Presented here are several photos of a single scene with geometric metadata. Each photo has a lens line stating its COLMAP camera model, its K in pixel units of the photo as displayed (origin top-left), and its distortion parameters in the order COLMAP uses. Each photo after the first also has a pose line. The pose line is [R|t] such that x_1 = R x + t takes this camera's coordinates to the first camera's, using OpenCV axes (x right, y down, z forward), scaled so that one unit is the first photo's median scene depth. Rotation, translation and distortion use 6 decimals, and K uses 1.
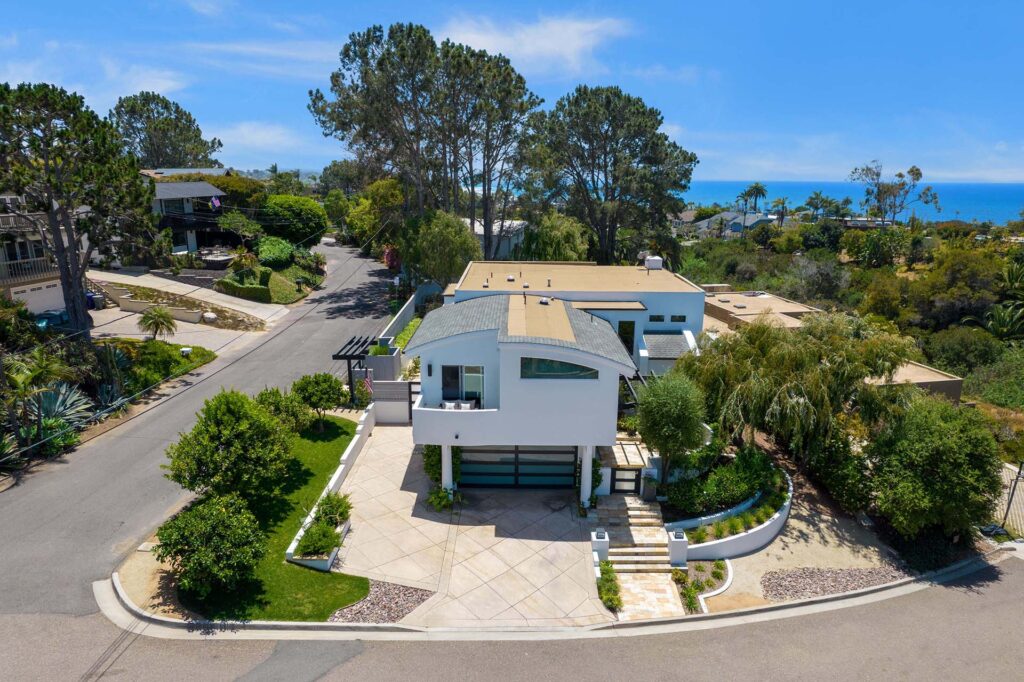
lens RADIAL K [[651.1, 0, 512.0], [0, 651.1, 341.0], [0, 0, 1]] dist [-0.037215, 0.000942]
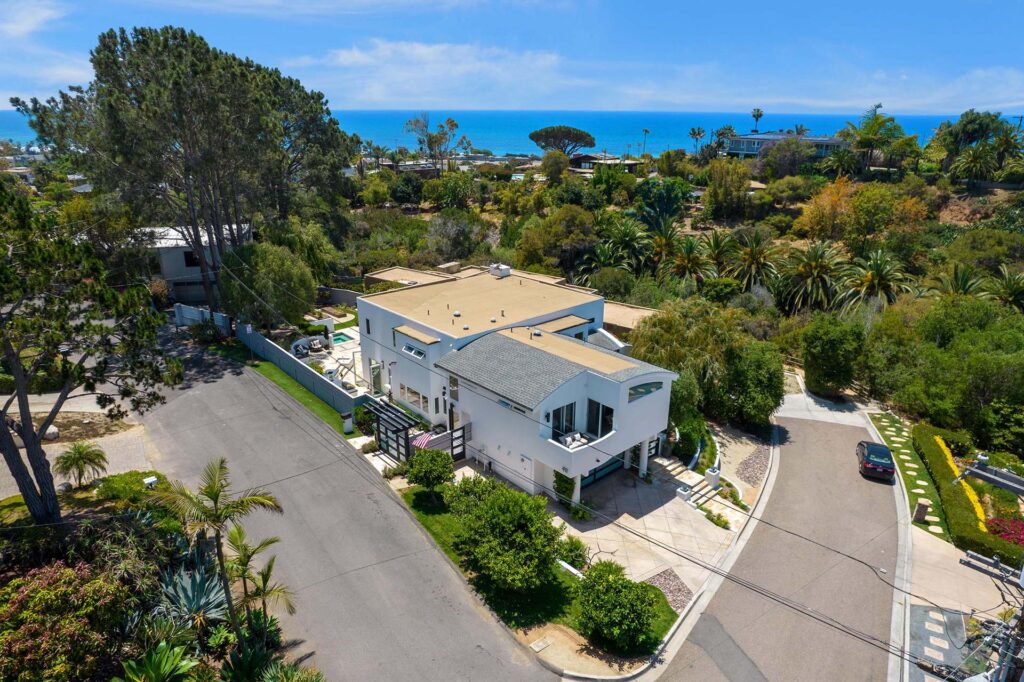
lens RADIAL K [[651.1, 0, 512.0], [0, 651.1, 341.0], [0, 0, 1]] dist [-0.037215, 0.000942]
pose [[0.740591, -0.231920, 0.630665, -0.908892], [0.169460, 0.972676, 0.158694, -0.297412], [-0.650238, -0.010655, 0.759656, 0.125692]]
